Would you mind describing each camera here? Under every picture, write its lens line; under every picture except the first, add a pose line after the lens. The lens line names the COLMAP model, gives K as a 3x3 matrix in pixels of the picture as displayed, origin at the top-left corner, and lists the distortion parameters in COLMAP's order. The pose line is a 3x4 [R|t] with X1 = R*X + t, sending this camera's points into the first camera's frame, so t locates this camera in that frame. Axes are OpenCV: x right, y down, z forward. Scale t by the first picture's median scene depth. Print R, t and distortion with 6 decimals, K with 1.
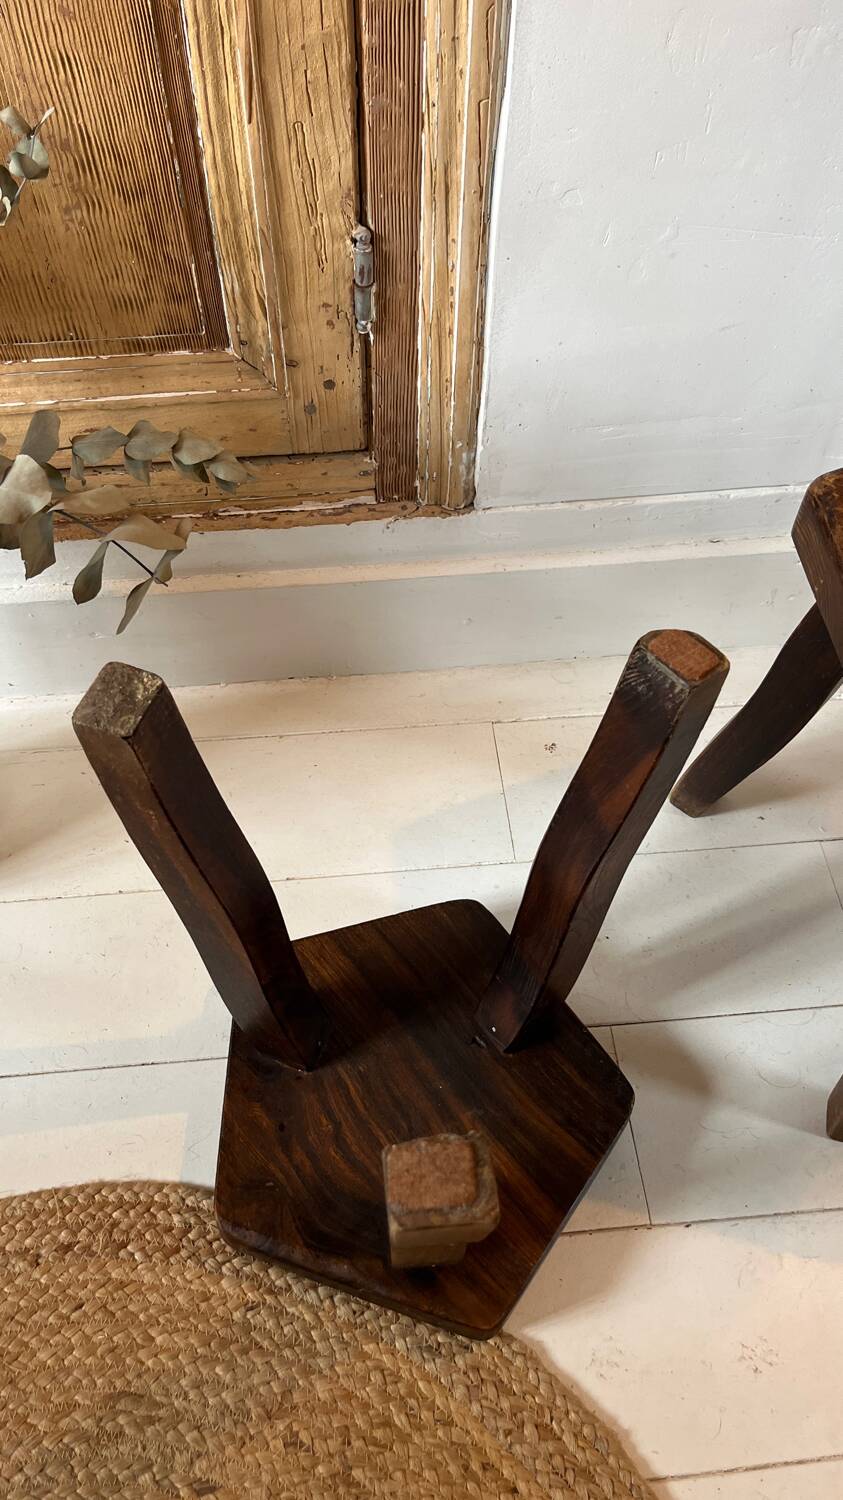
lens RADIAL K [[1131.0, 0, 420.8], [0, 1131.0, 740.5], [0, 0, 1]] dist [0.043252, -0.070447]
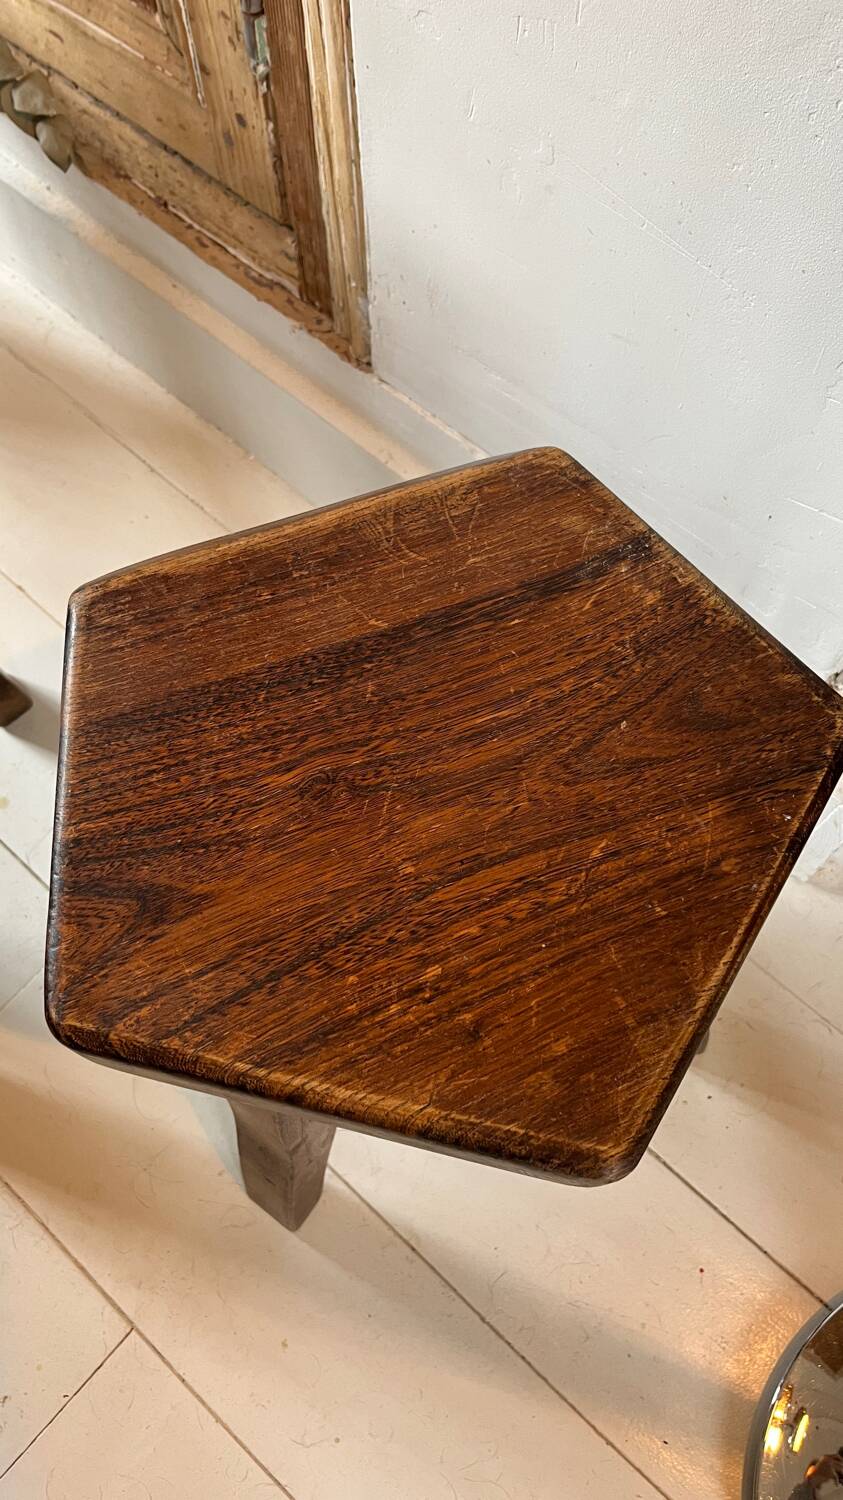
lens RADIAL K [[1154.8, 0, 427.1], [0, 1154.8, 738.8], [0, 0, 1]] dist [0.050812, -0.065356]
pose [[0.676484, 0.672101, -0.301081, 0.598754], [-0.598381, 0.739941, 0.307291, -0.348191], [0.429313, -0.027716, 0.902730, 0.321363]]
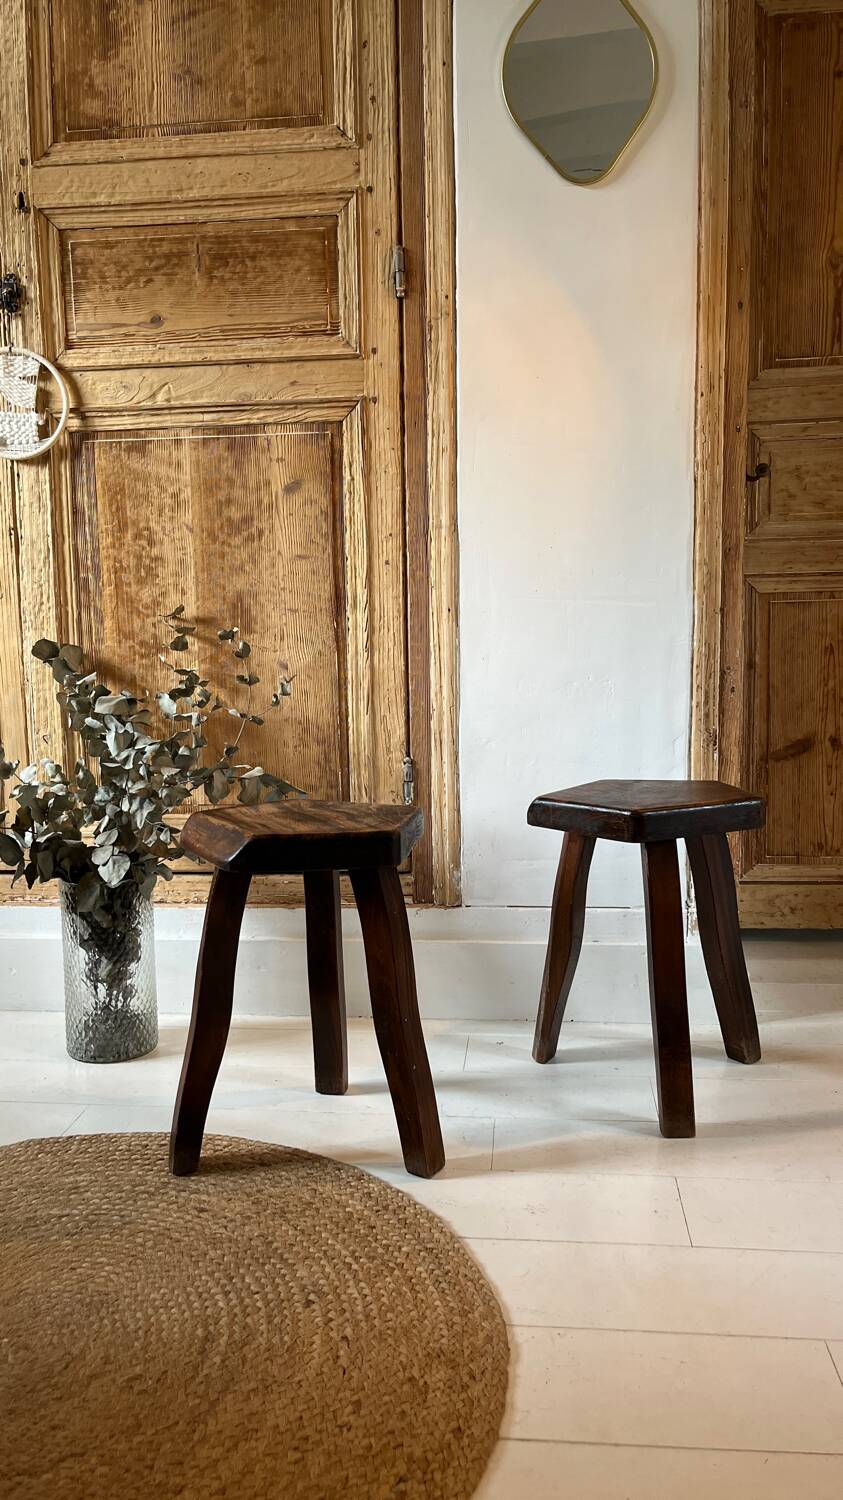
lens RADIAL K [[1154.8, 0, 400.9], [0, 1154.8, 749.0], [0, 0, 1]] dist [0.050812, -0.065356]
pose [[0.975494, -0.007654, -0.219894, 0.465902], [-0.161148, 0.655605, -0.737709, 1.335817], [0.149810, 0.755066, 0.638305, -0.597170]]
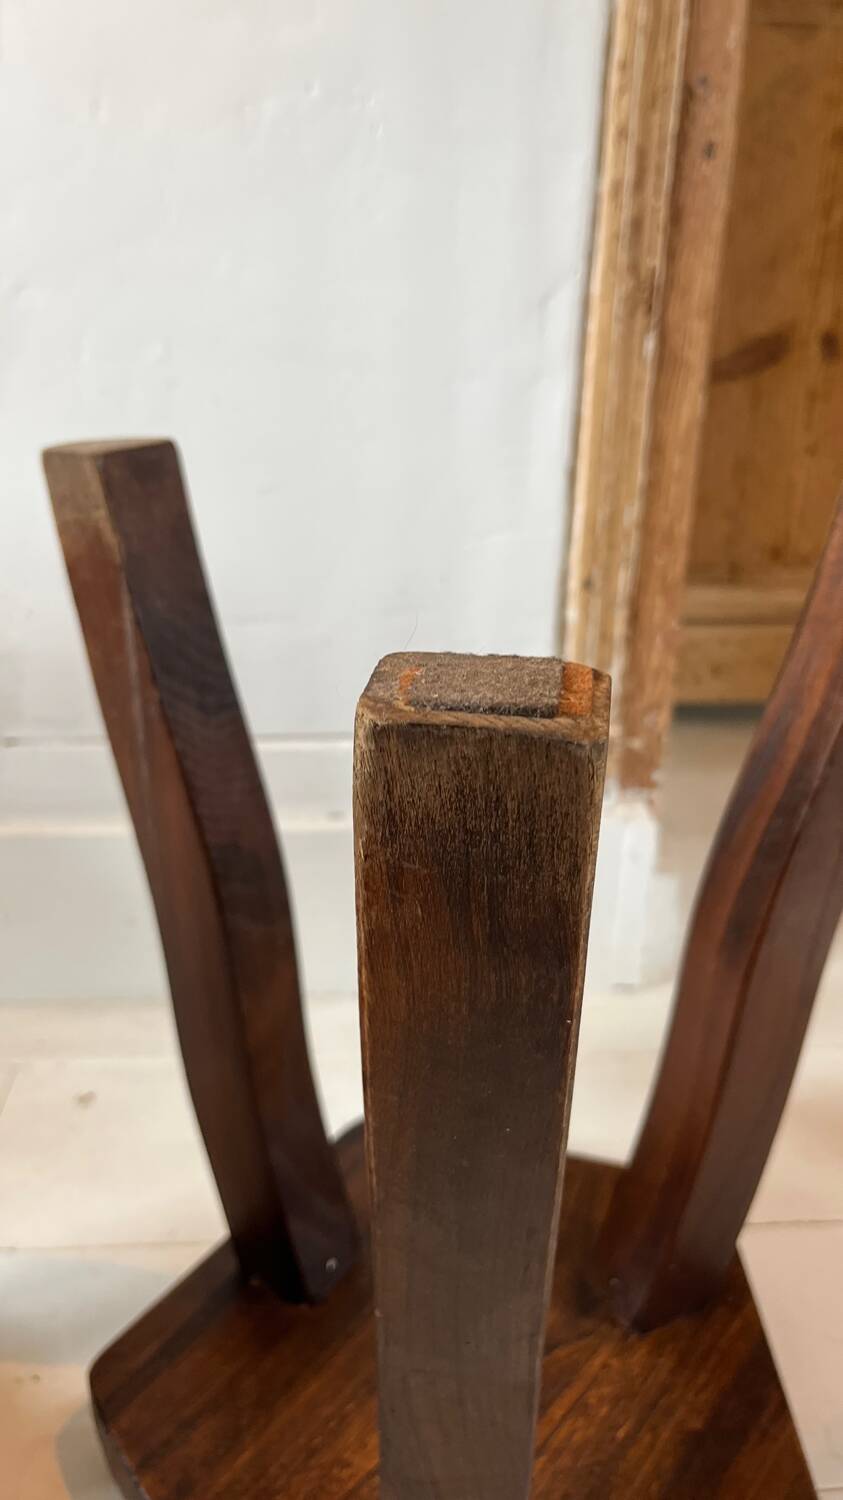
lens RADIAL K [[1169.5, 0, 418.0], [0, 1169.5, 746.9], [0, 0, 1]] dist [-0.005439, -0.000020]
pose [[0.999274, 0.018337, -0.033398, 0.431613], [-0.033367, 0.844330, -0.534784, 0.251202], [0.018393, 0.535510, 0.844329, 0.415596]]
